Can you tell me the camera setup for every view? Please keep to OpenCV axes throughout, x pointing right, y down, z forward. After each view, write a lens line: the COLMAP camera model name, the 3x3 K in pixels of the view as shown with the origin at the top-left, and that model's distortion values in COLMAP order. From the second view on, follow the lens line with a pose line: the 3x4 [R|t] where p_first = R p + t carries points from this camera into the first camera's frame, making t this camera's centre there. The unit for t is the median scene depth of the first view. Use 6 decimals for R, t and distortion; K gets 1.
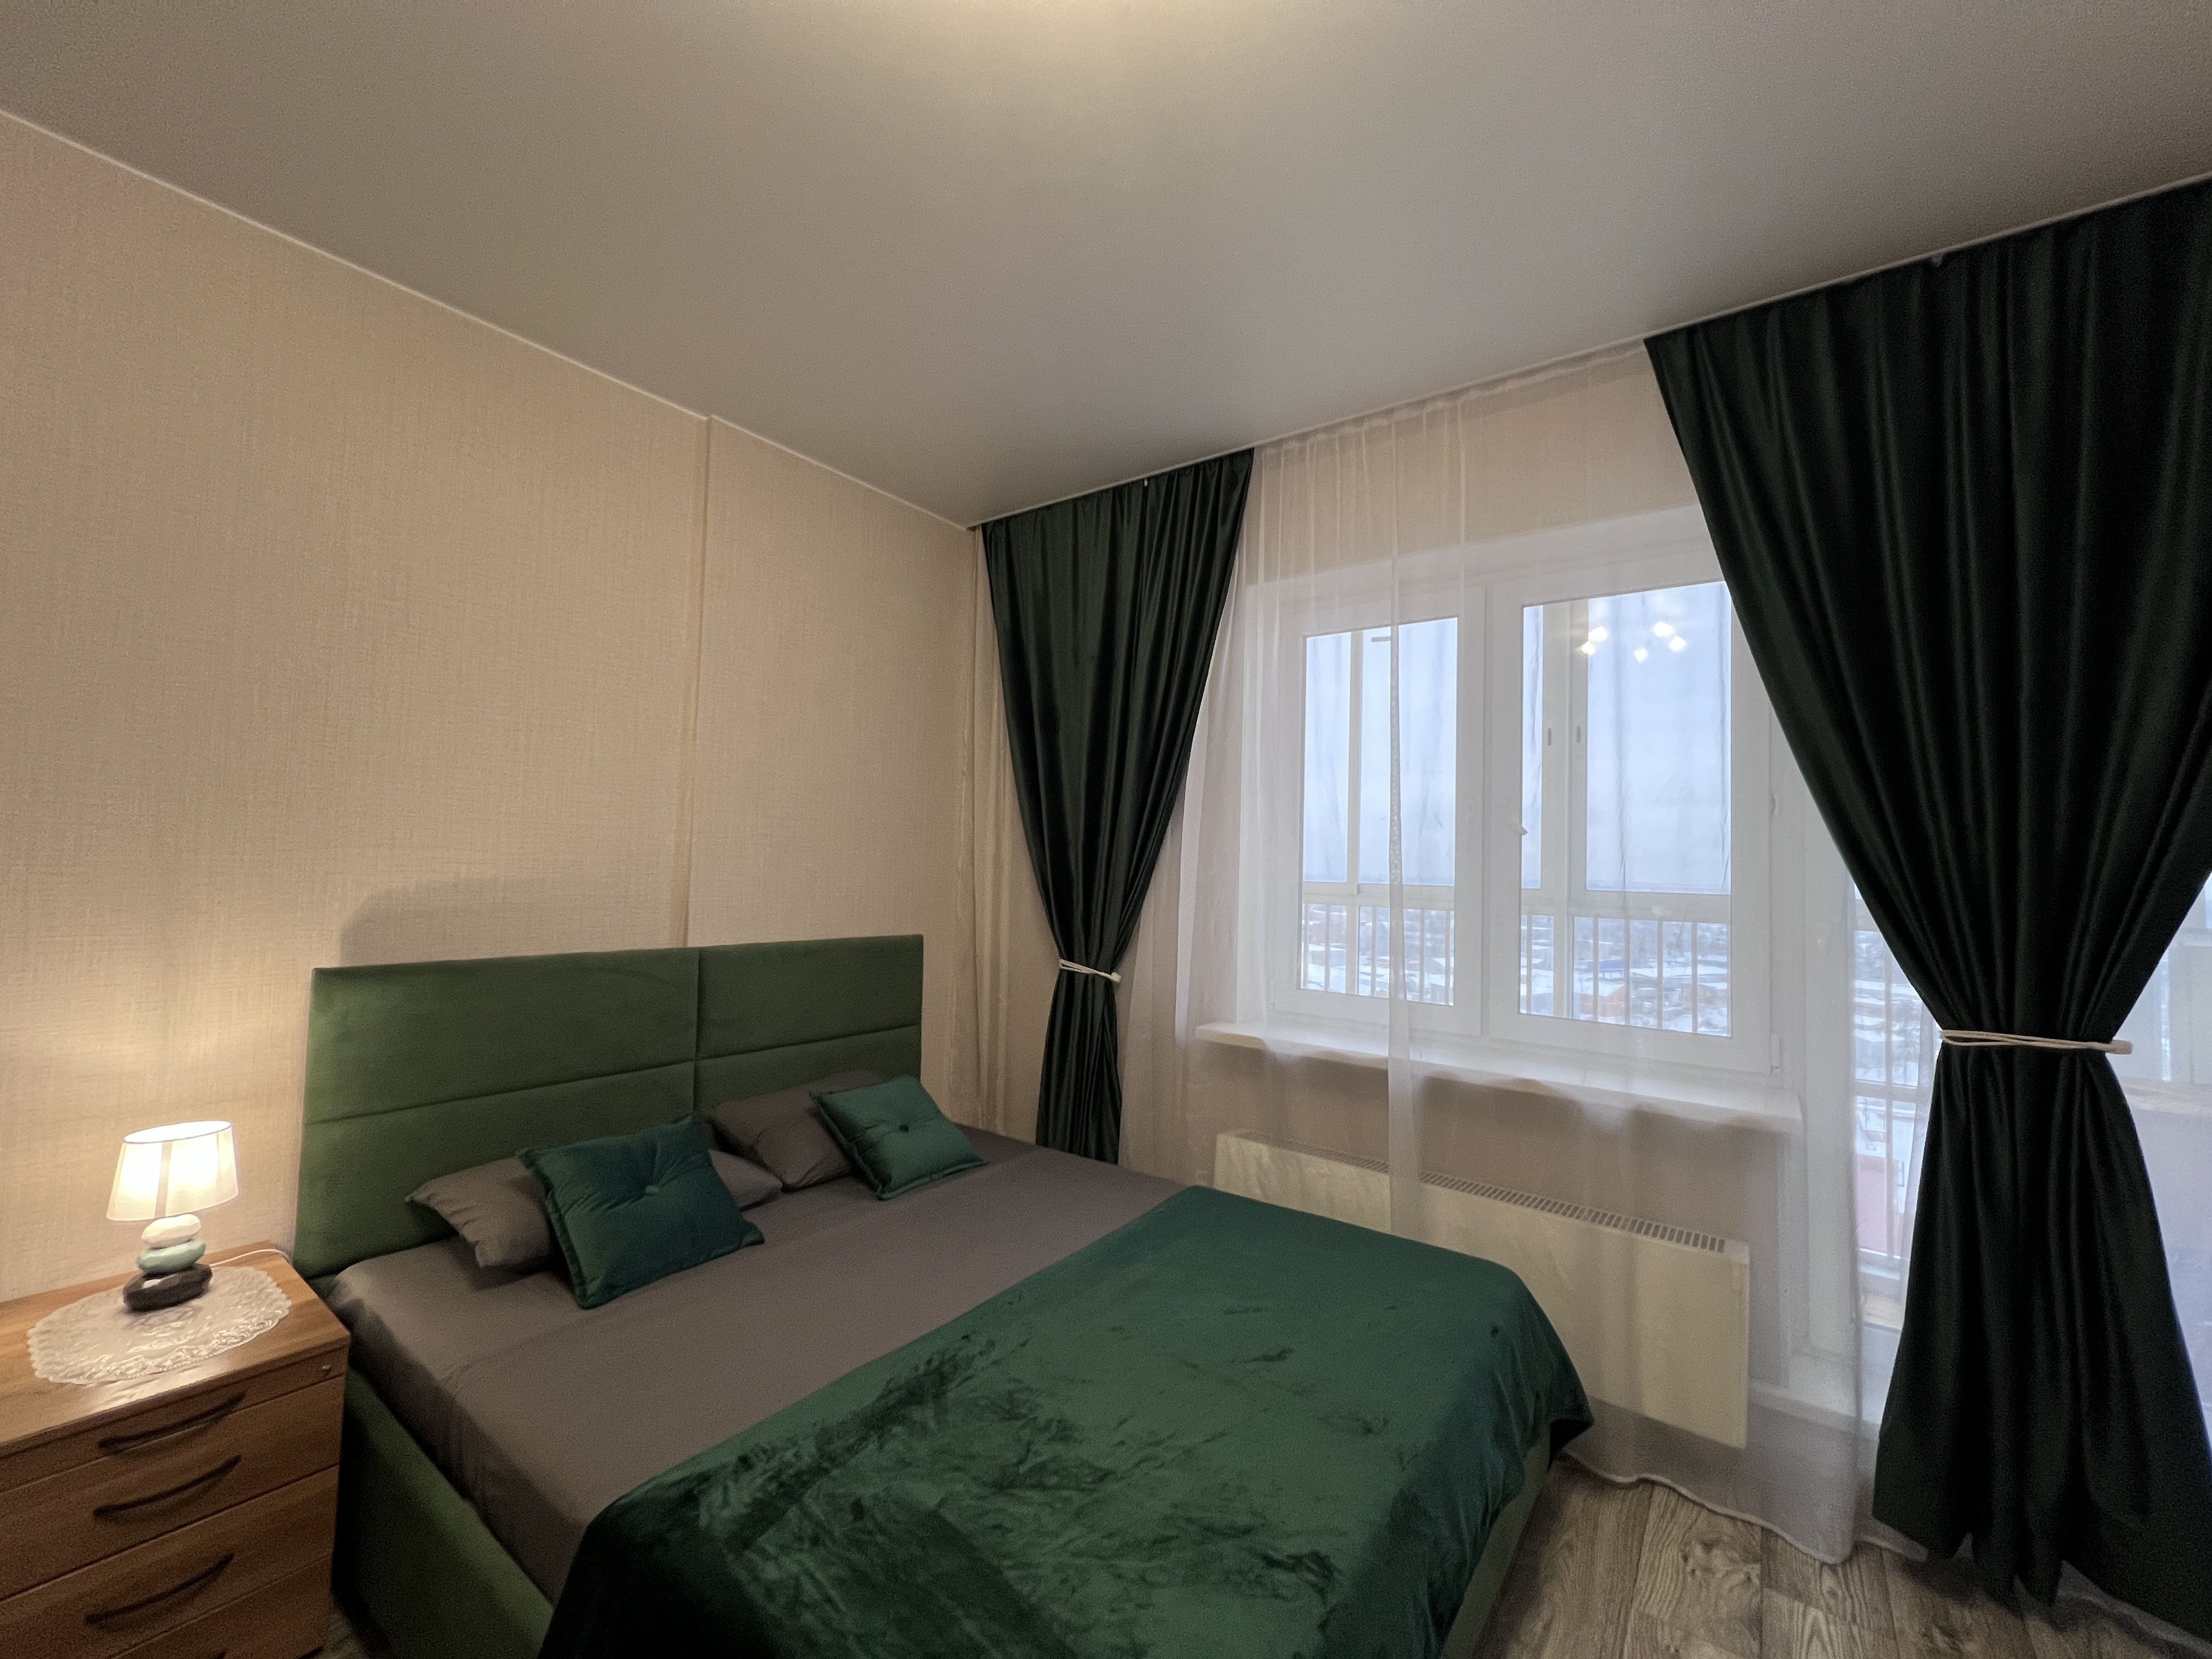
lens RADIAL K [[892.6, 0, 1112.5], [0, 892.6, 826.8], [0, 0, 1]] dist [0.000600, 0.000291]
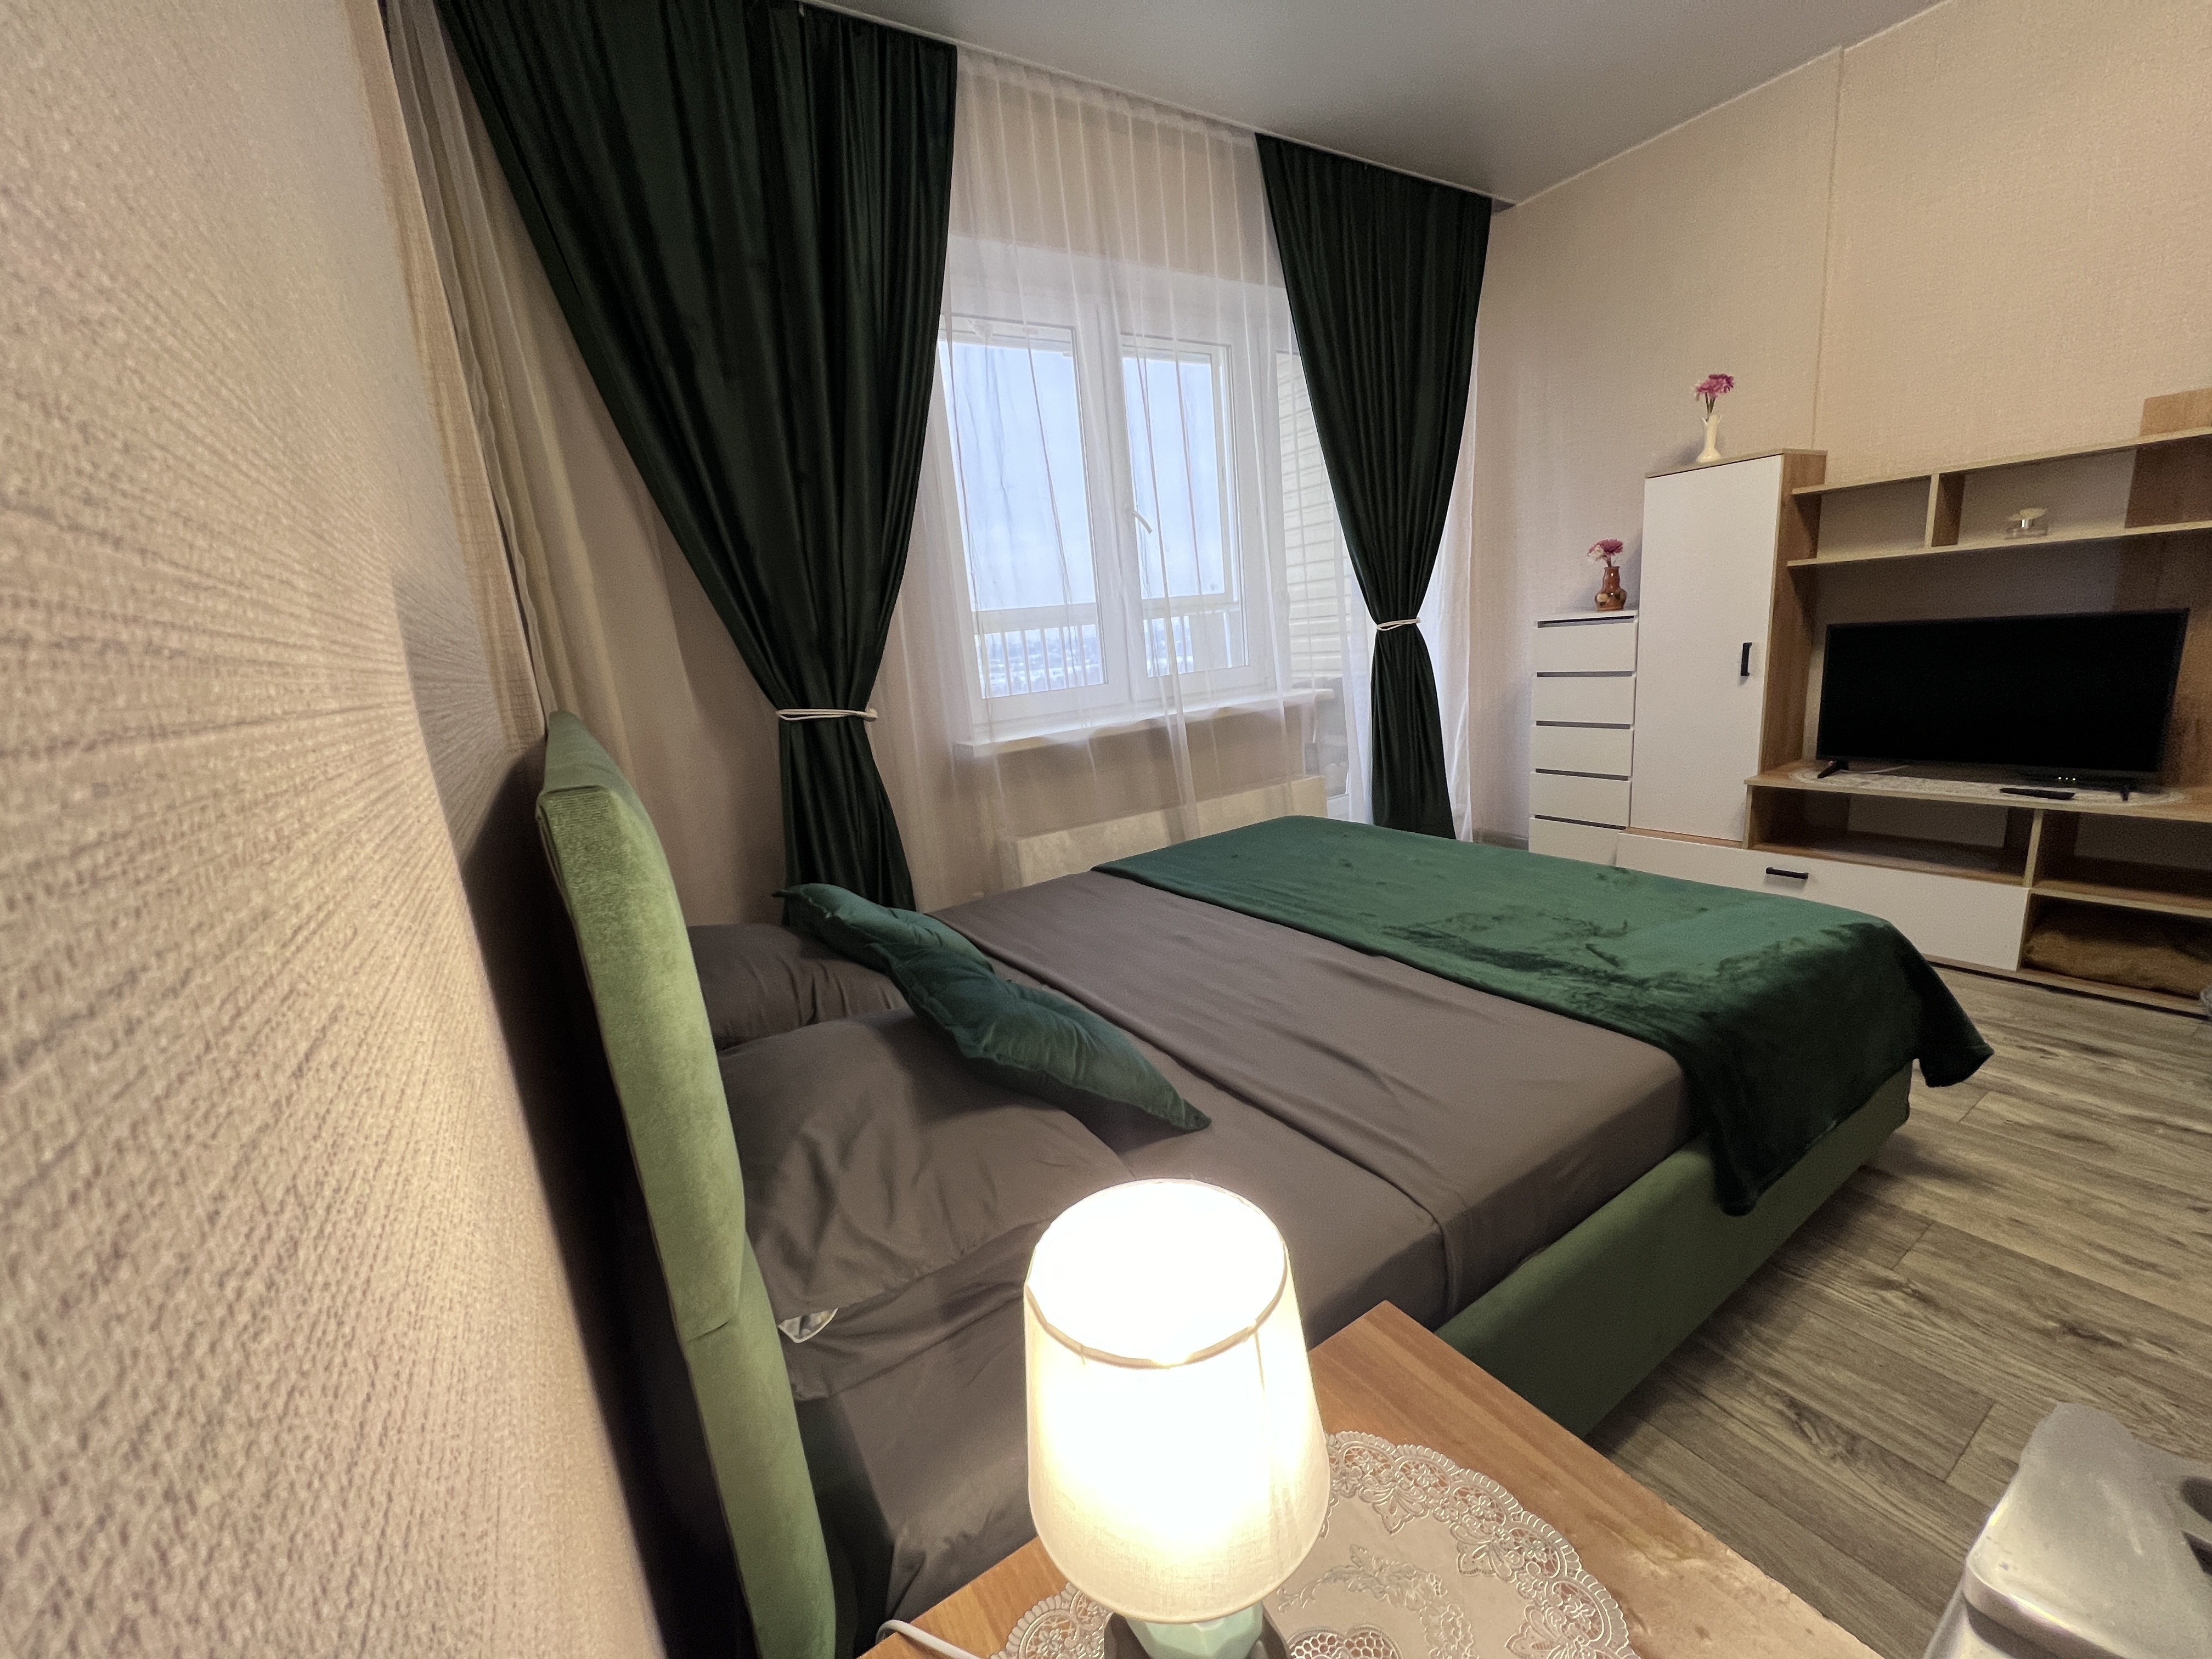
lens RADIAL K [[884.8, 0, 1096.2], [0, 884.8, 832.1], [0, 0, 1]] dist [-0.000205, 0.000390]
pose [[0.360188, -0.259727, 0.895995, -1.010719], [0.063371, 0.965055, 0.254270, 0.118502], [-0.930725, -0.034806, 0.364060, 0.757116]]
